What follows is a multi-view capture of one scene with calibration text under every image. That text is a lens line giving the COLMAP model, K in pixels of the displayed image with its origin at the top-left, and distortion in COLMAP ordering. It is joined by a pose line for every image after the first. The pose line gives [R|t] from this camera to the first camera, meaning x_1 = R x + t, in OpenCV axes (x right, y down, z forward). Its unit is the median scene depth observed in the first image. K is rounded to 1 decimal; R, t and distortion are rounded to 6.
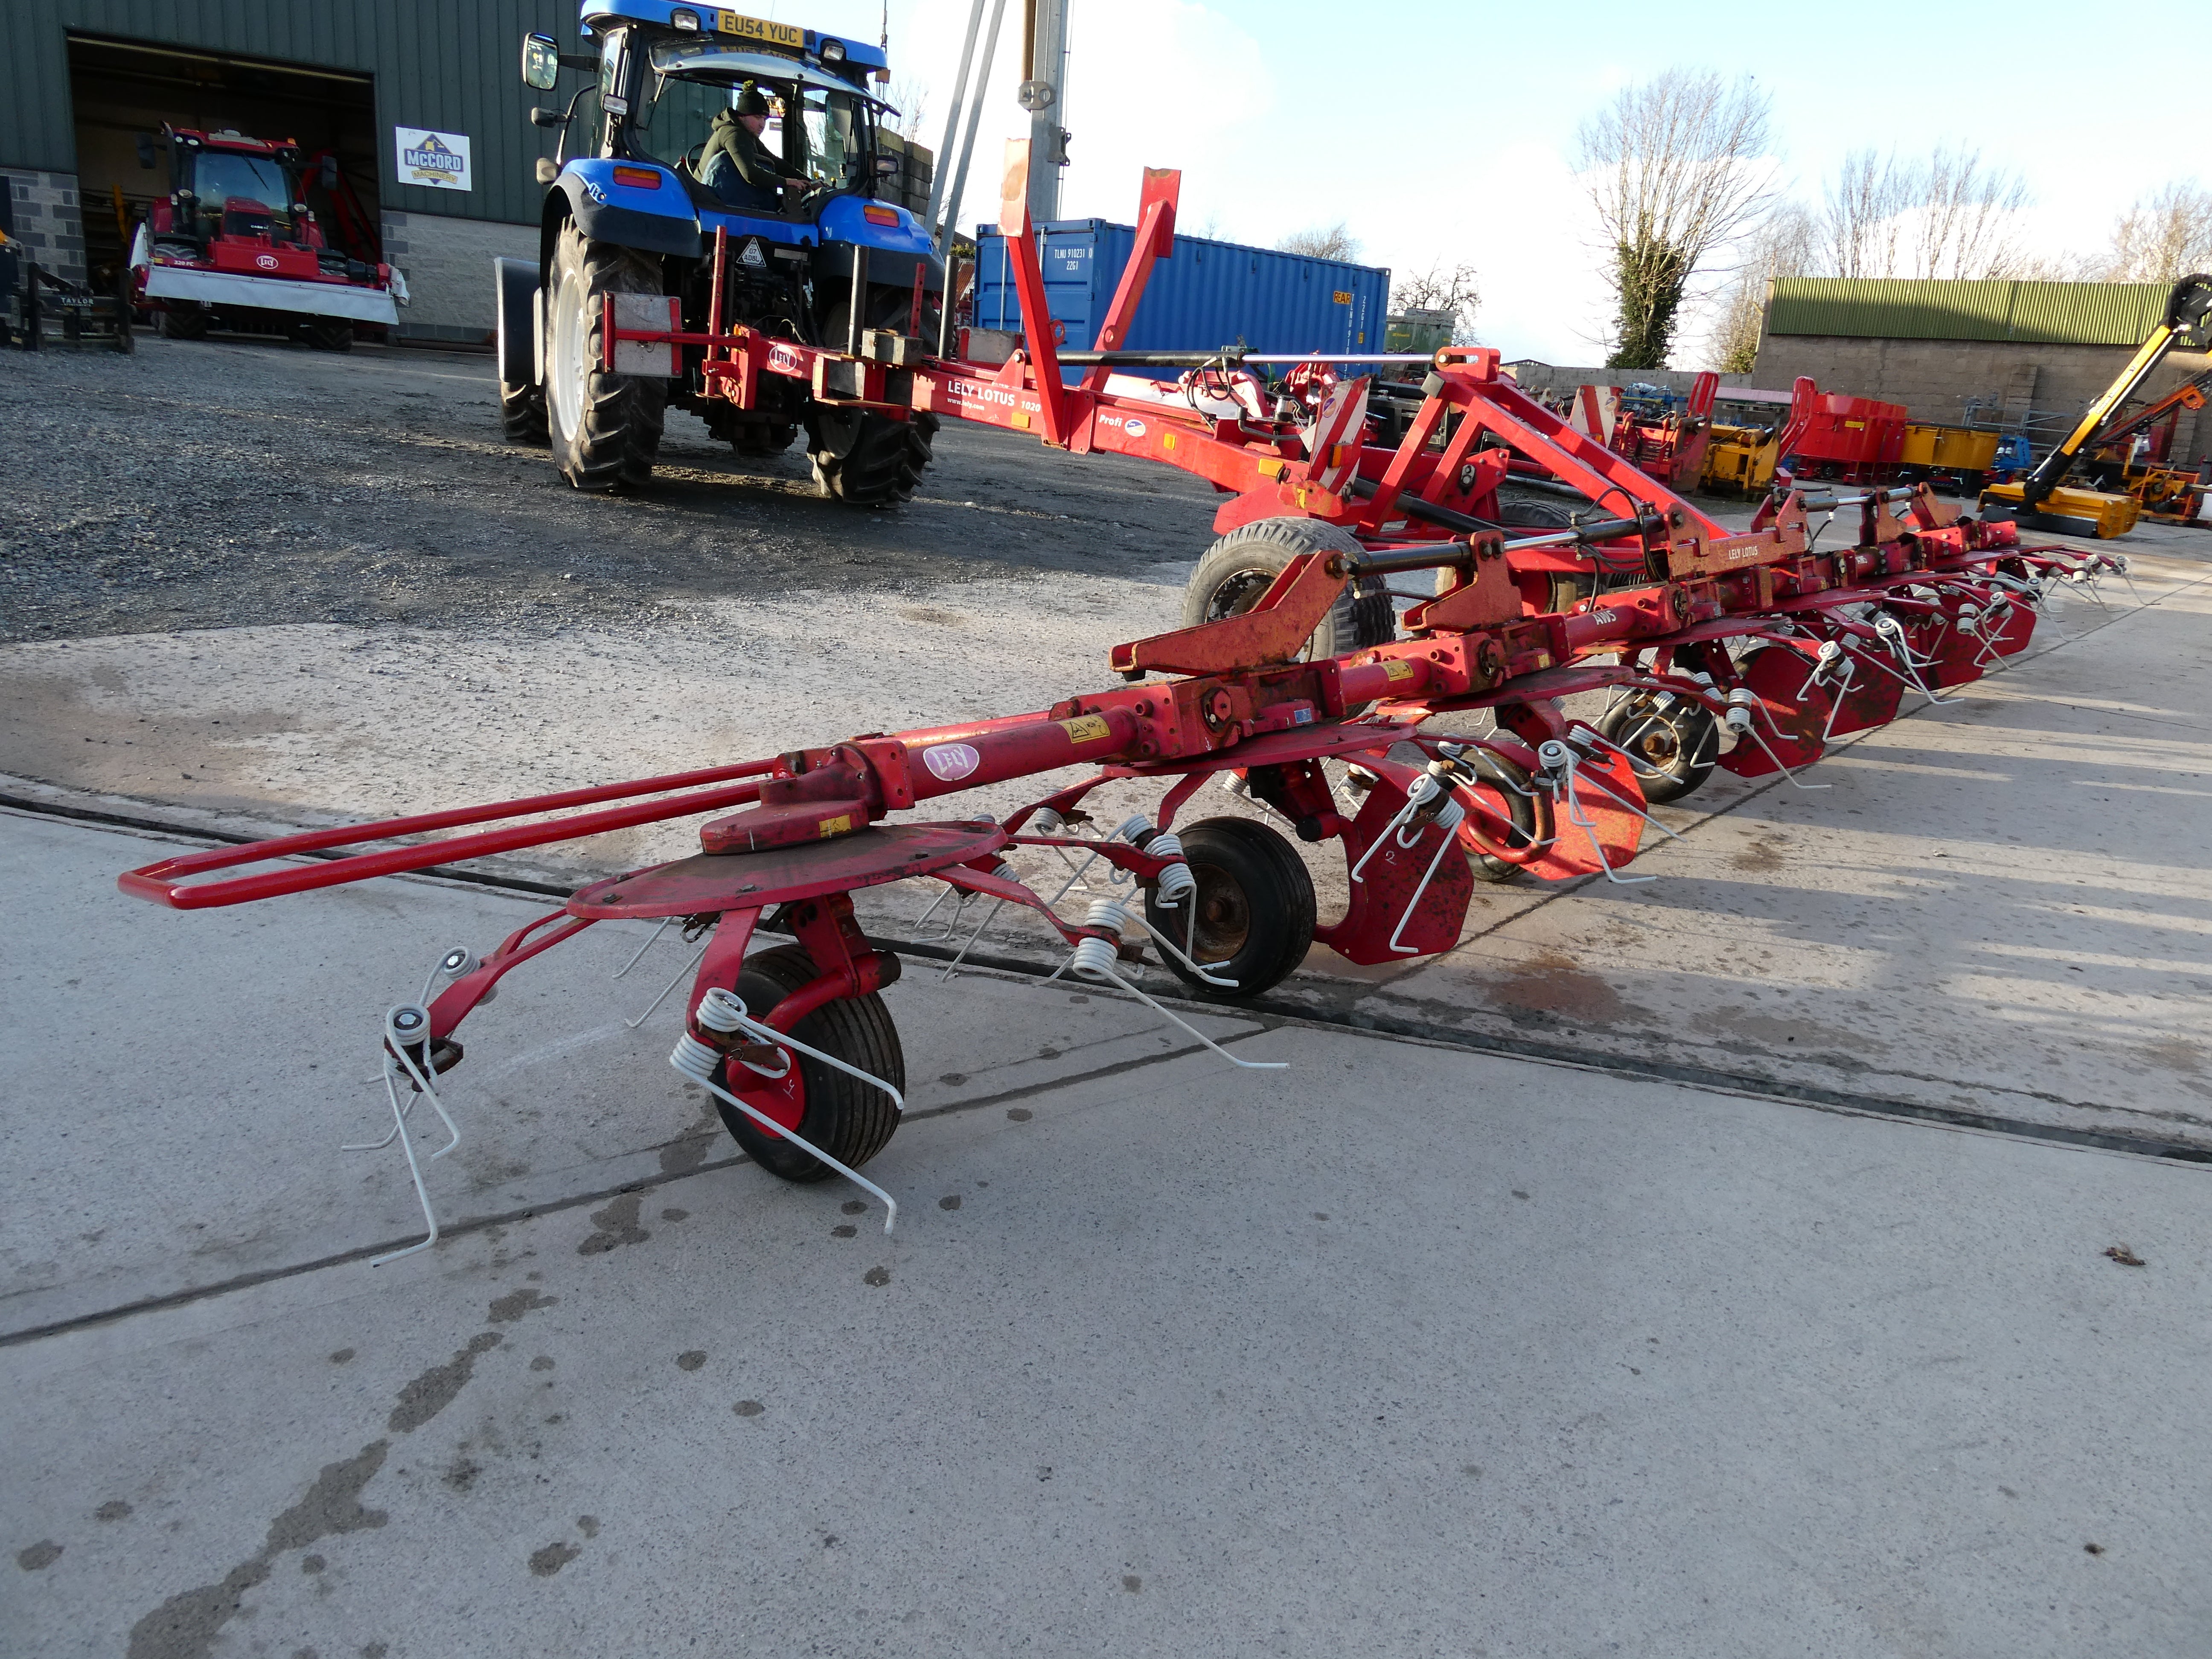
lens RADIAL K [[1557.7, 0, 1115.2], [0, 1557.7, 827.0], [0, 0, 1]] dist [0.002861, -0.012324]
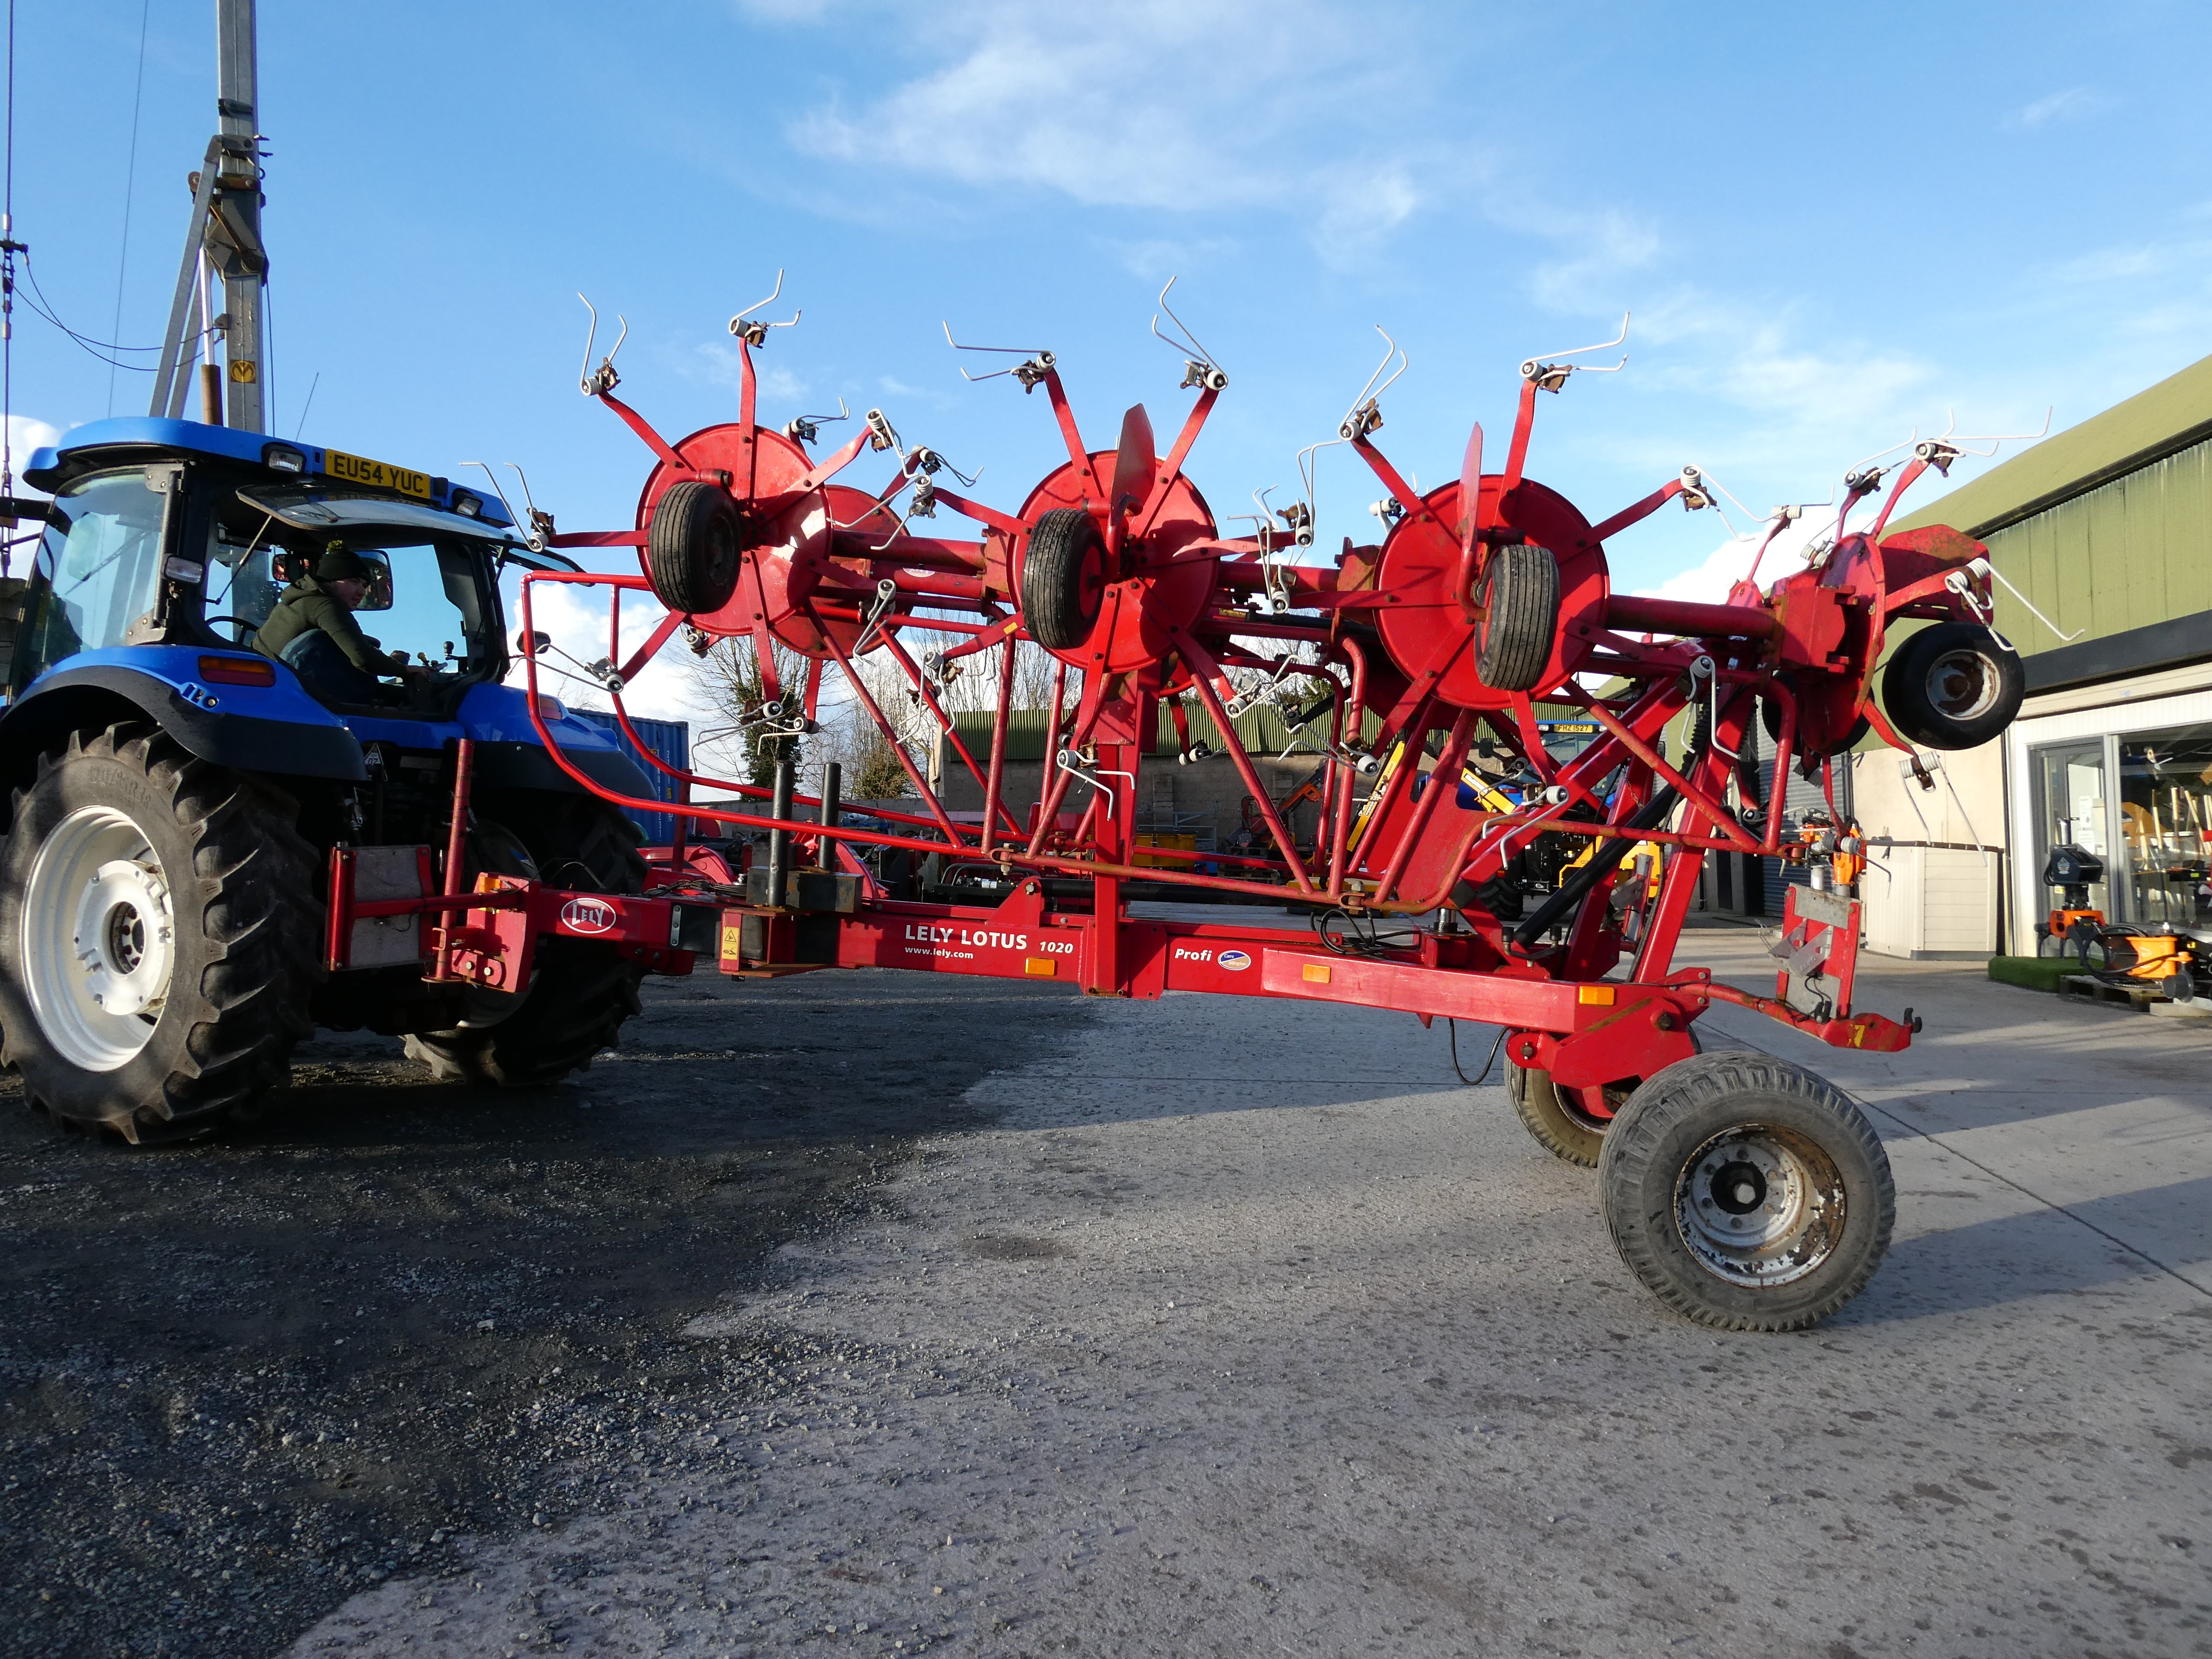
lens RADIAL K [[1557.7, 0, 1110.2], [0, 1557.7, 869.5], [0, 0, 1]] dist [0.002861, -0.012324]
pose [[0.825586, -0.096223, 0.556011, -0.390578], [0.224249, 0.960149, -0.166811, -0.148174], [-0.517802, 0.262402, 0.814264, 0.302299]]
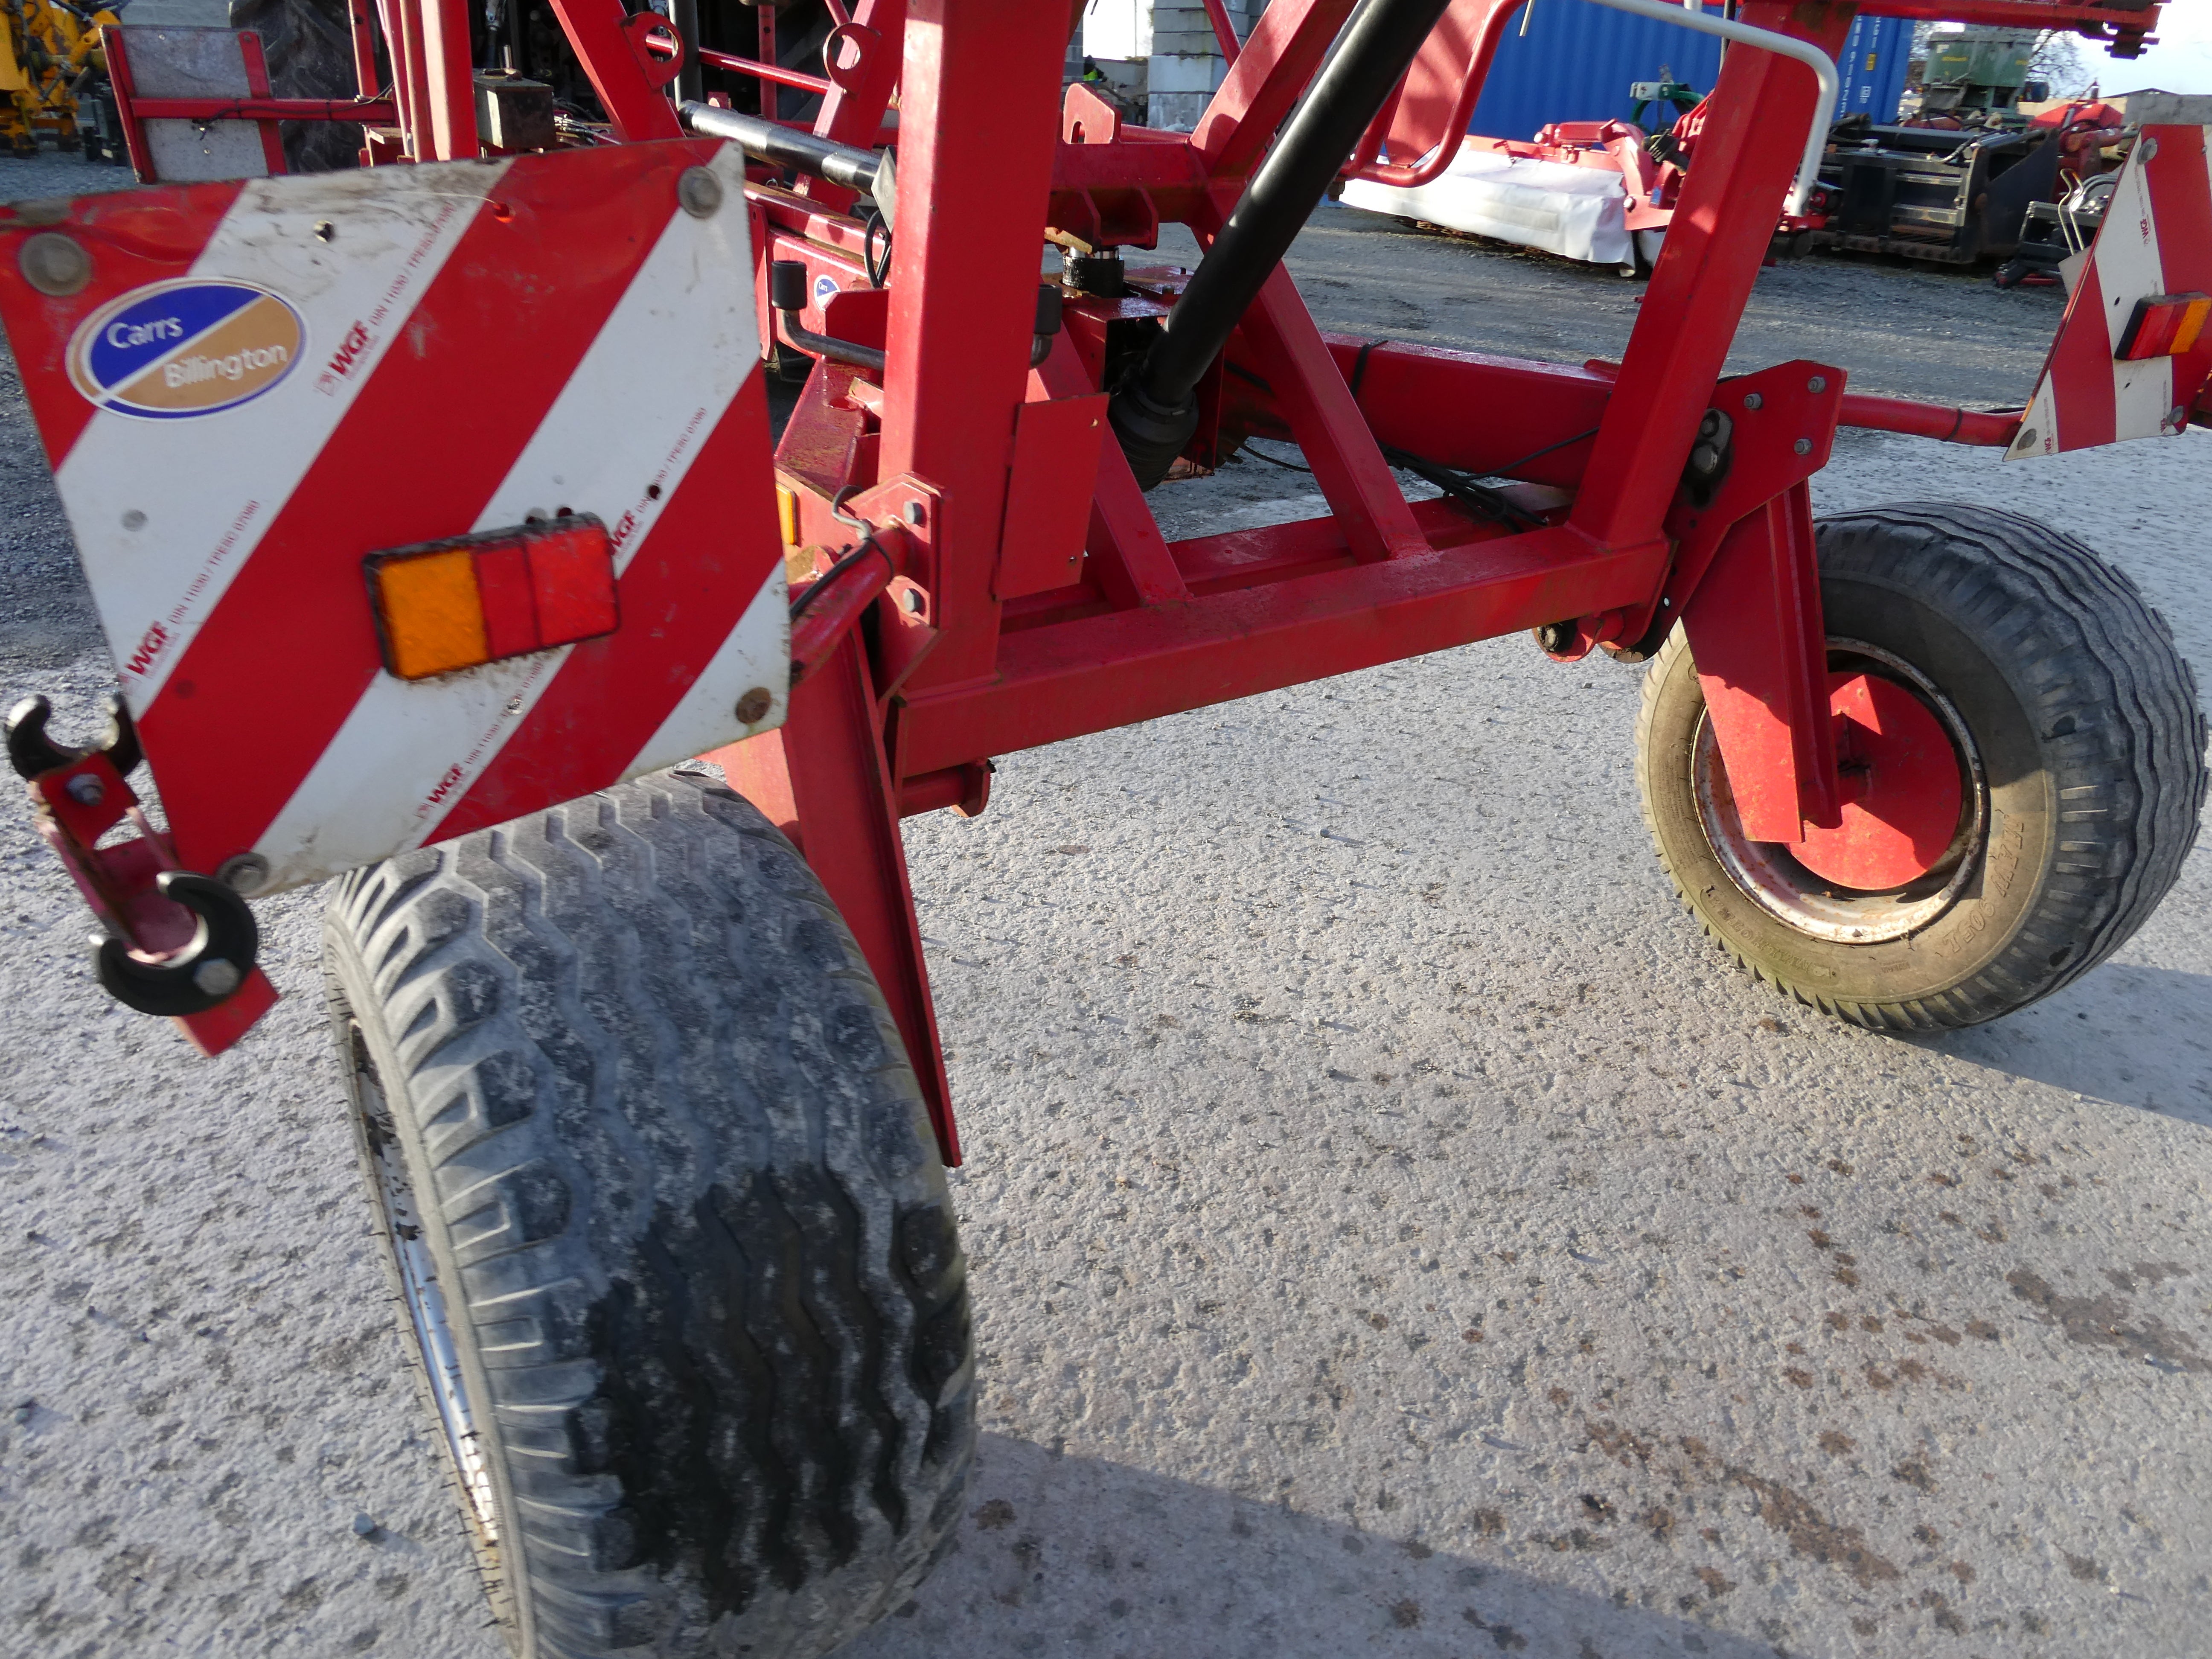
lens RADIAL K [[1557.7, 0, 1138.1], [0, 1557.7, 823.7], [0, 0, 1]] dist [0.002861, -0.012324]
pose [[0.957784, 0.074705, -0.277612, 0.163751], [-0.038112, 0.990119, 0.134951, -0.147923], [0.284950, -0.118673, 0.951168, 0.522236]]
